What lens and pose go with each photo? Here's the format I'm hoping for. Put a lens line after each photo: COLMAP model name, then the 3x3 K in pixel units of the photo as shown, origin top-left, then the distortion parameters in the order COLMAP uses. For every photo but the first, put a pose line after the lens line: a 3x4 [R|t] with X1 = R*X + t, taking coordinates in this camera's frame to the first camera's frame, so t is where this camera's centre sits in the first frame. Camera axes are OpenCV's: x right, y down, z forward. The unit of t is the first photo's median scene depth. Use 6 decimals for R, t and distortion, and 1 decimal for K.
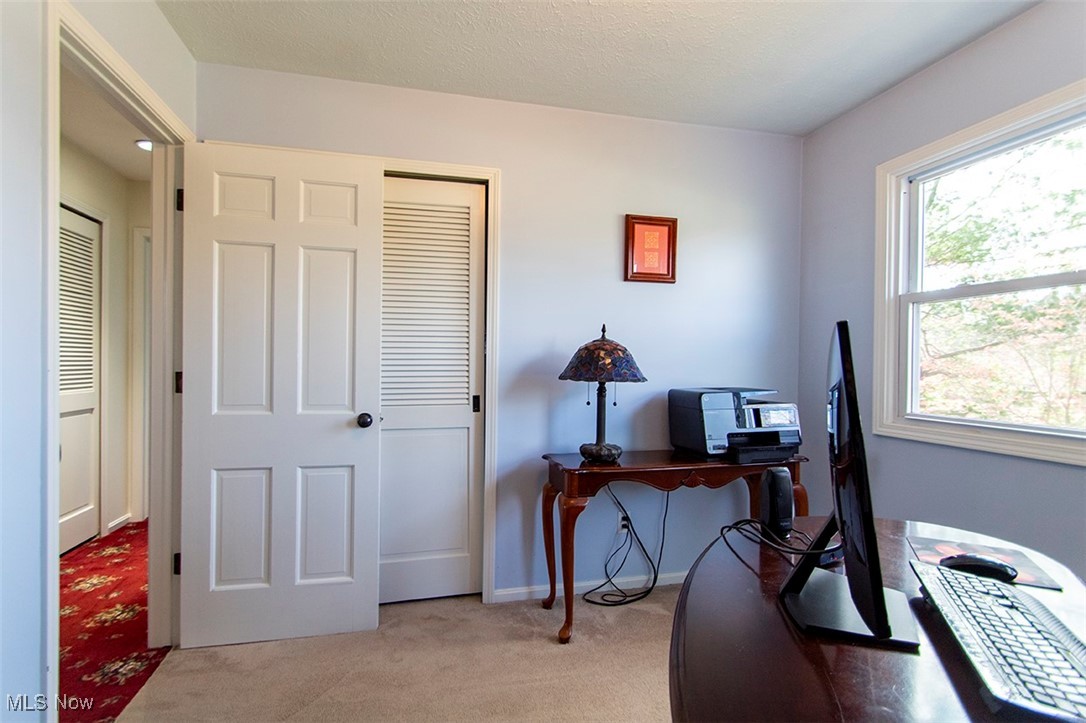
lens RADIAL K [[499.6, 0, 540.7], [0, 499.6, 367.6], [0, 0, 1]] dist [-0.002851, -0.000150]
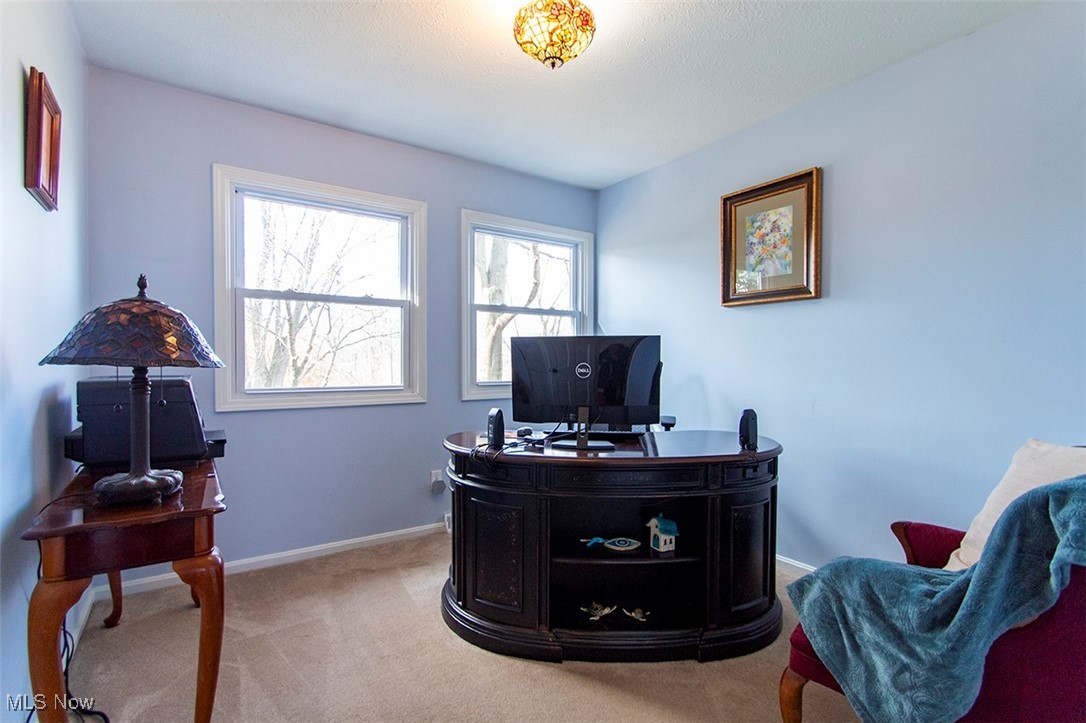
lens RADIAL K [[499.6, 0, 542.6], [0, 499.6, 362.5], [0, 0, 1]] dist [-0.002851, -0.000150]
pose [[-0.347174, -0.011215, 0.937734, -0.615576], [-0.007605, 0.999929, 0.009143, 0.011024], [-0.937770, -0.003957, -0.347235, 0.752372]]
